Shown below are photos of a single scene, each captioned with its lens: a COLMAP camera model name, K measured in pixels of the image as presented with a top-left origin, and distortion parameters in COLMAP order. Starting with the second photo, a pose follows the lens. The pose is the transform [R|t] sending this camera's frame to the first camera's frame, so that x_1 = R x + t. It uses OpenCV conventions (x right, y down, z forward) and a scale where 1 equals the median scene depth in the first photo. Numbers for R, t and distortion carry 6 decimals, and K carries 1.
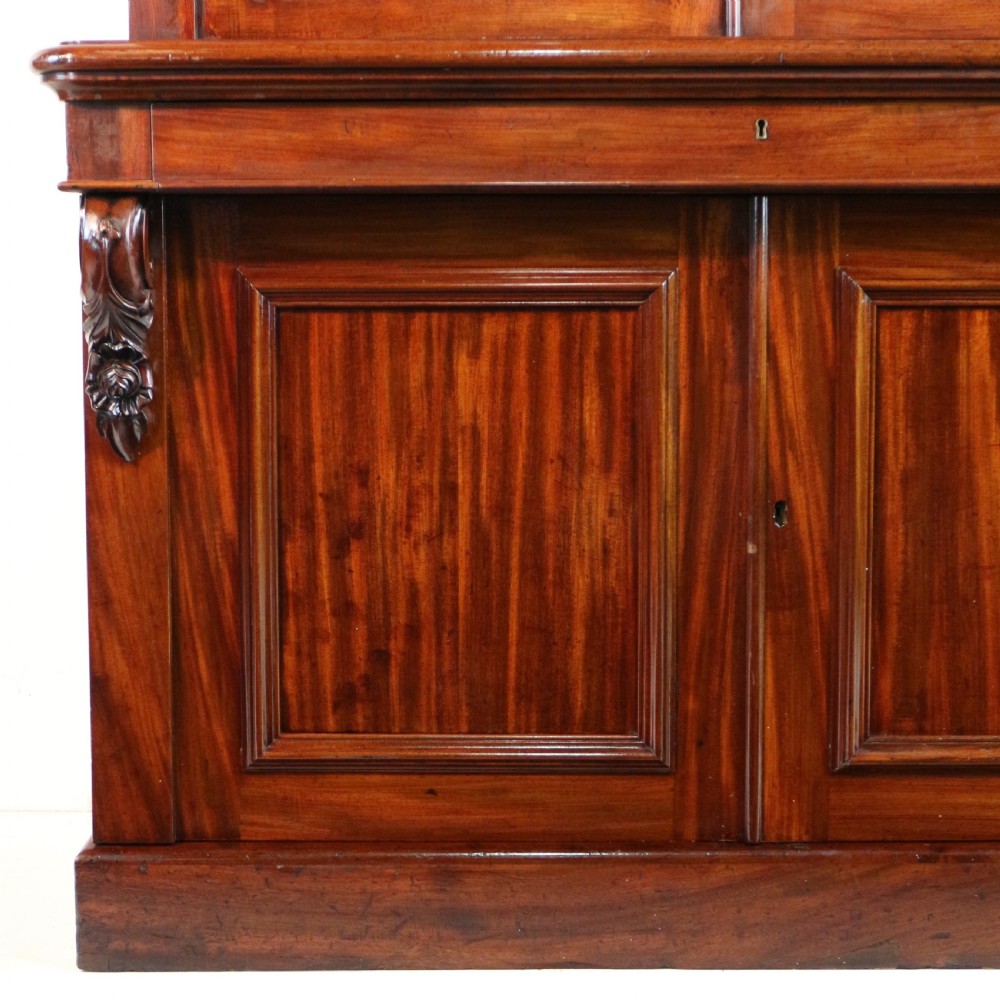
lens RADIAL K [[1990.1, 0, 468.3], [0, 1990.1, 400.6], [0, 0, 1]] dist [-0.036385, 0.000000]
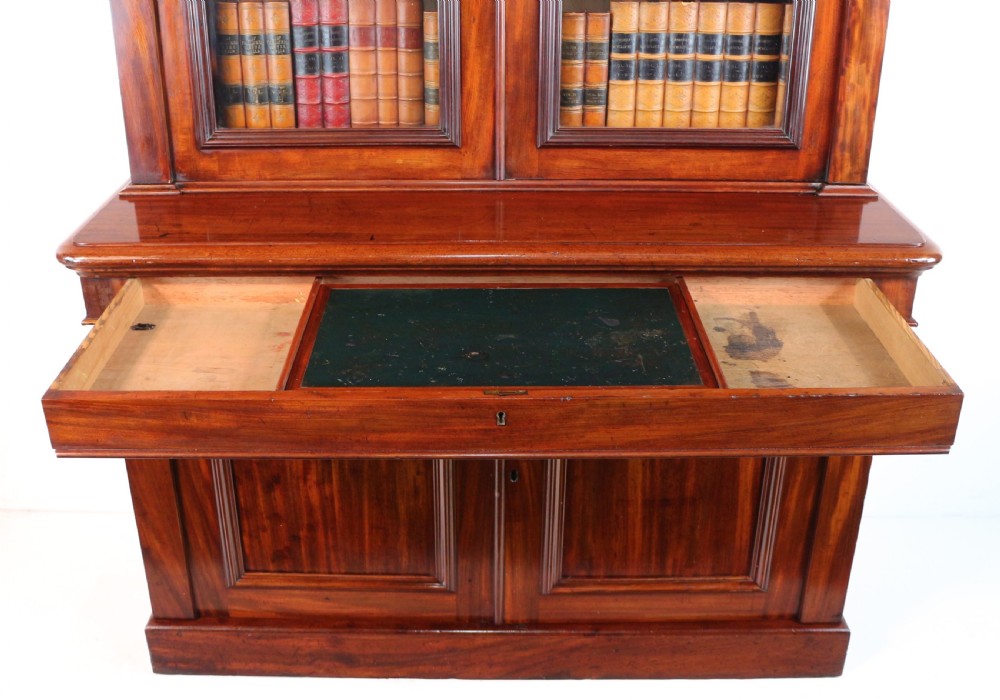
lens RADIAL K [[1061.7, 0, 458.6], [0, 1061.7, 330.8], [0, 0, 1]] dist [-0.140070, 0.000000]
pose [[0.999898, 0.002044, -0.014101, 0.120369], [0.002975, 0.937897, 0.346900, -0.388183], [0.013934, -0.346907, 0.937796, 0.161653]]
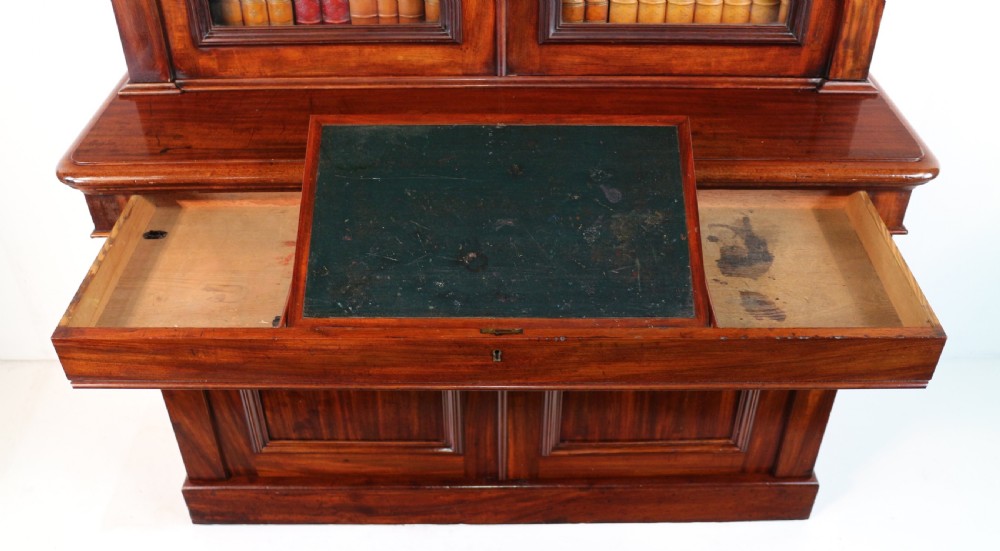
lens RADIAL K [[941.3, 0, 500.0], [0, 941.3, 331.8], [0, 0, 1]] dist [-0.091060, 0.000000]
pose [[0.999936, -0.004792, 0.010254, 0.132714], [-0.001823, 0.825945, 0.563747, -0.466677], [-0.011171, -0.563730, 0.825884, 0.273381]]
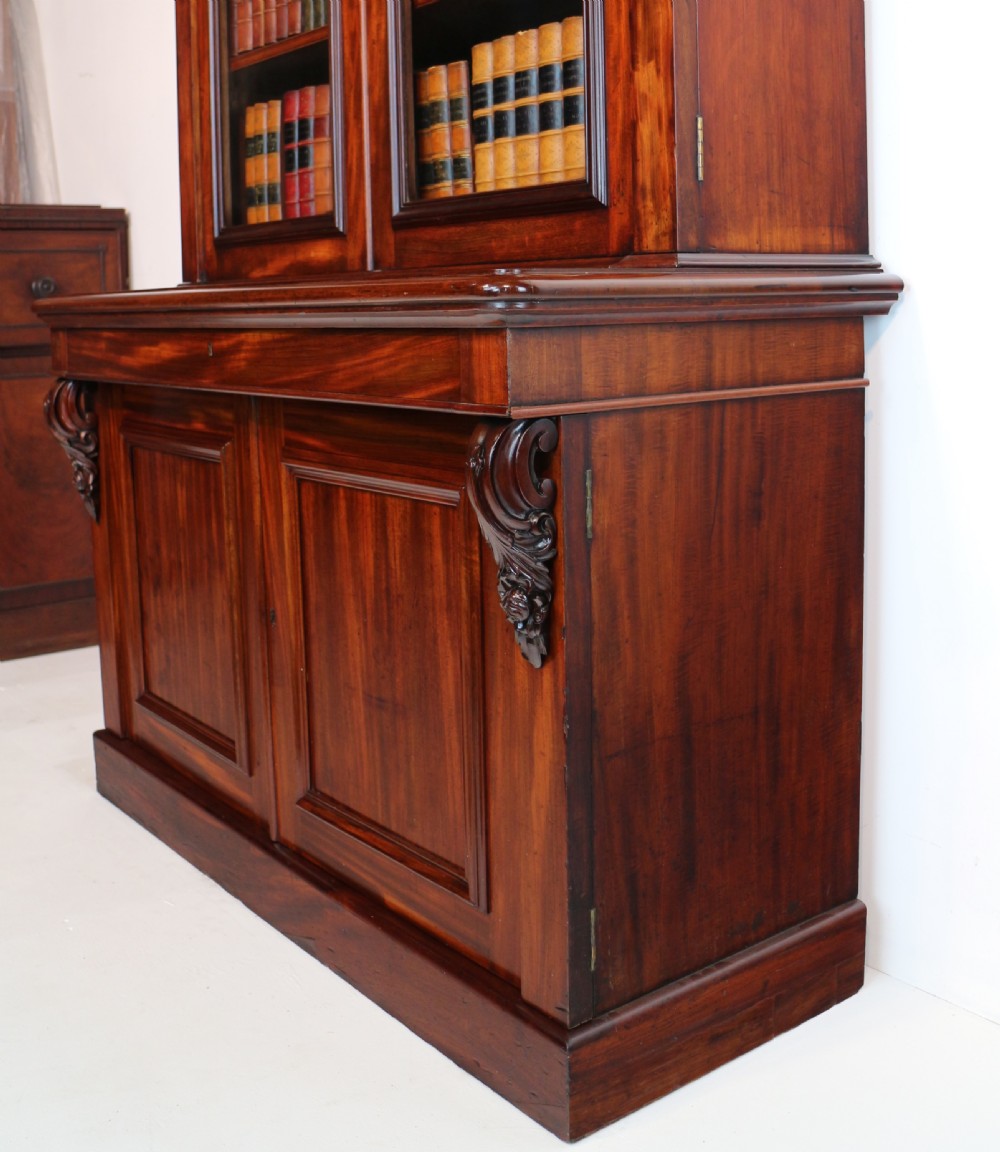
lens RADIAL K [[1362.7, 0, 473.6], [0, 1362.7, 422.7], [0, 0, 1]] dist [-0.146704, 0.000000]
pose [[0.593656, 0.061688, -0.802351, 0.992803], [-0.041249, 0.998079, 0.046217, -0.129510], [0.803661, 0.005659, 0.595060, 0.542954]]
